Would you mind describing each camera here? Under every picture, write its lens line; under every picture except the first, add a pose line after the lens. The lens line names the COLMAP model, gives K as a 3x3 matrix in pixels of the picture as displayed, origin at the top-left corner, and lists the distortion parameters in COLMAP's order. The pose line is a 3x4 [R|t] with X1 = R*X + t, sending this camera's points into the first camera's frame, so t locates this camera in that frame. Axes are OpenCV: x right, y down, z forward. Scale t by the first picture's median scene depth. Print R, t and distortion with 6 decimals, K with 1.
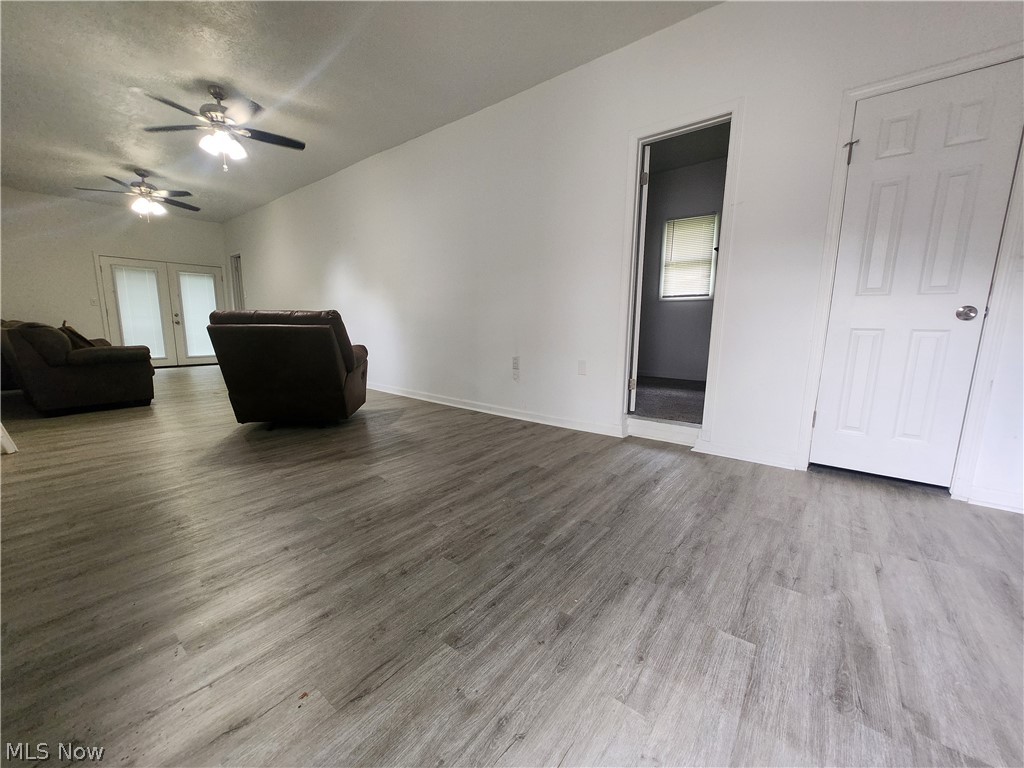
lens RADIAL K [[401.8, 0, 510.6], [0, 401.8, 384.0], [0, 0, 1]] dist [0.000891, 0.001590]
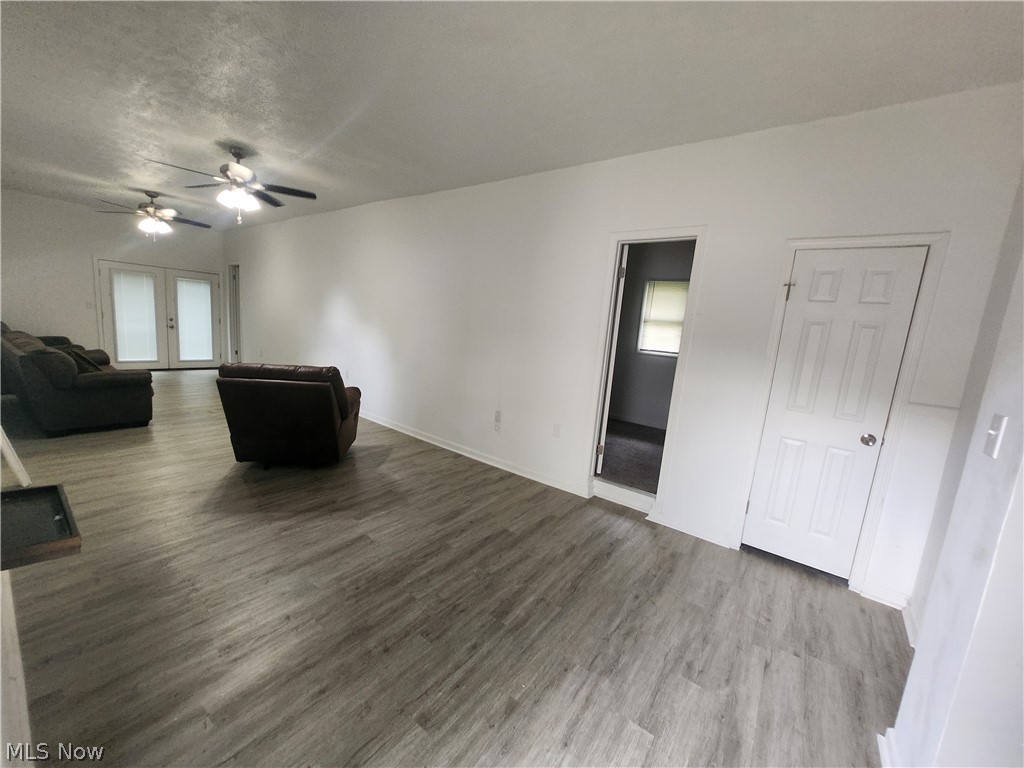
lens RADIAL K [[401.8, 0, 509.6], [0, 401.8, 385.2], [0, 0, 1]] dist [0.000891, 0.001590]
pose [[0.997168, 0.068717, 0.030561, 0.009266], [-0.068818, 0.997627, 0.002287, -0.234784], [-0.030331, -0.004383, 0.999530, -0.149601]]
